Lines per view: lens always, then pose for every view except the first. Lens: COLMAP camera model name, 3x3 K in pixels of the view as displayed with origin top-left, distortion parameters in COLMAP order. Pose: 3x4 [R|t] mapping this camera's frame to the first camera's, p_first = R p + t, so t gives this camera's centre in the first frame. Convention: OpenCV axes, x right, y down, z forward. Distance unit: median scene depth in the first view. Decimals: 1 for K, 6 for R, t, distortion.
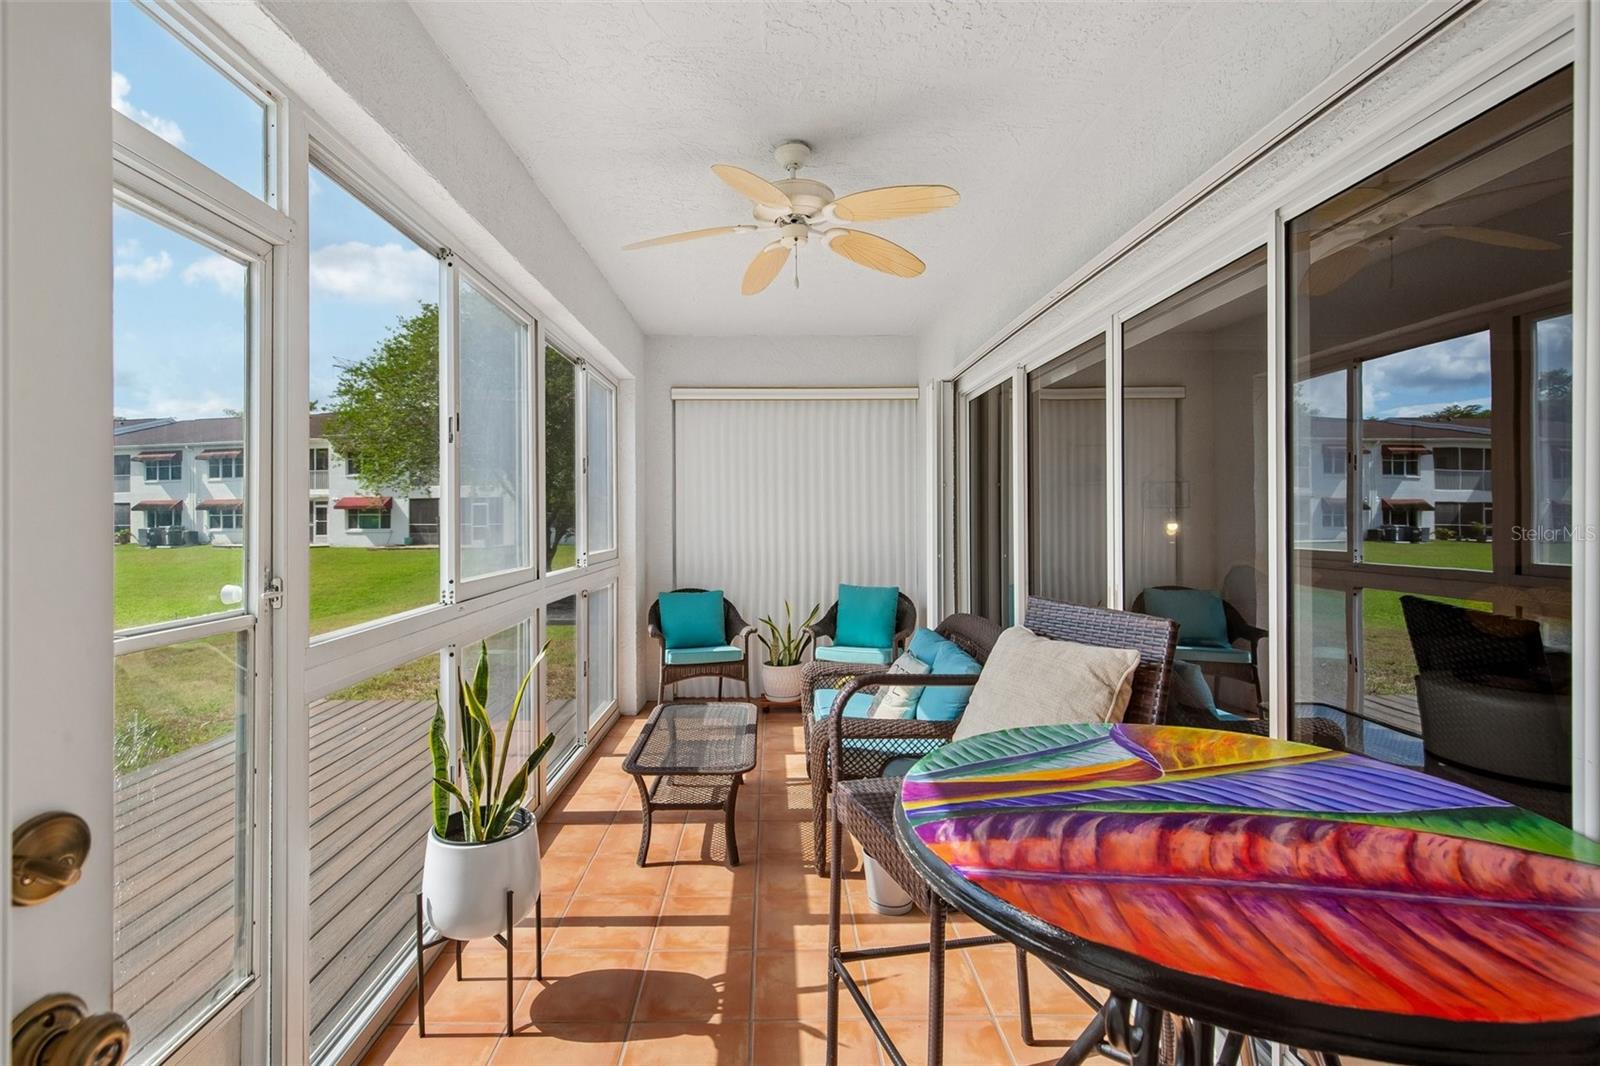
lens RADIAL K [[758.2, 0, 778.3], [0, 758.2, 510.0], [0, 0, 1]] dist [-0.001804, -0.000425]
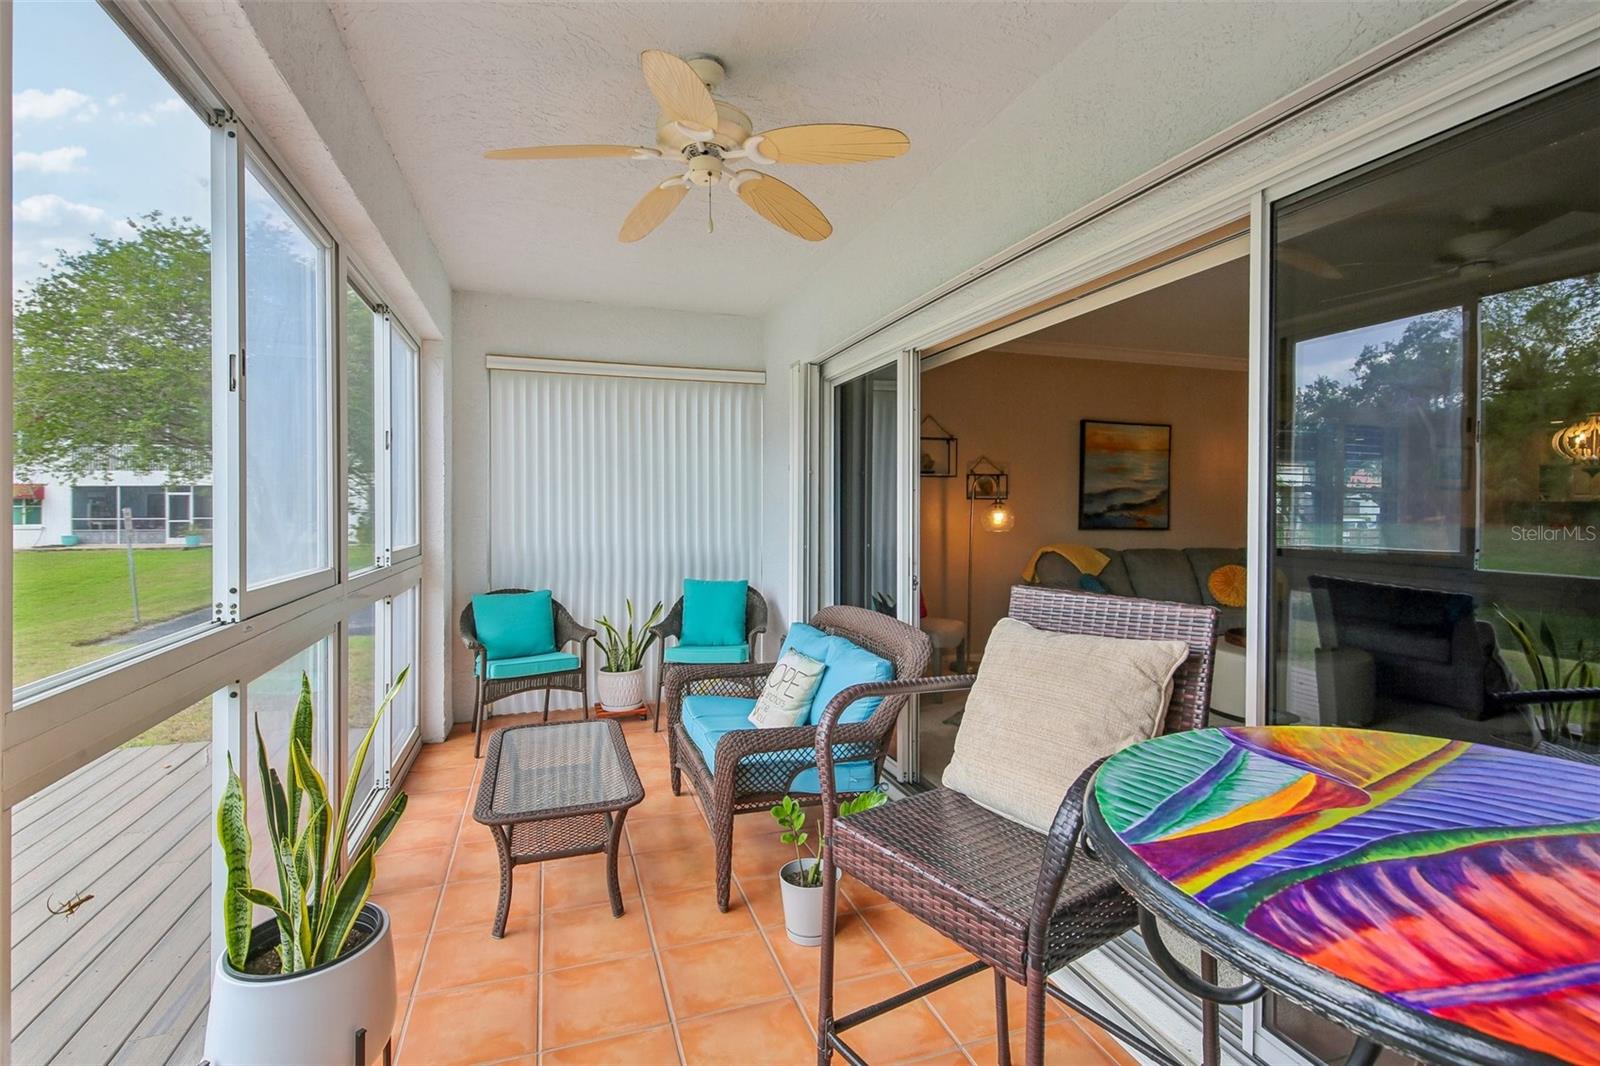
lens RADIAL K [[751.6, 0, 804.0], [0, 751.6, 510.6], [0, 0, 1]] dist [-0.002157, -0.000520]
pose [[0.947704, 0.001432, 0.319147, -0.146446], [-0.004224, 0.999959, 0.008056, 0.012430], [-0.319123, -0.008983, 0.947671, 0.168369]]
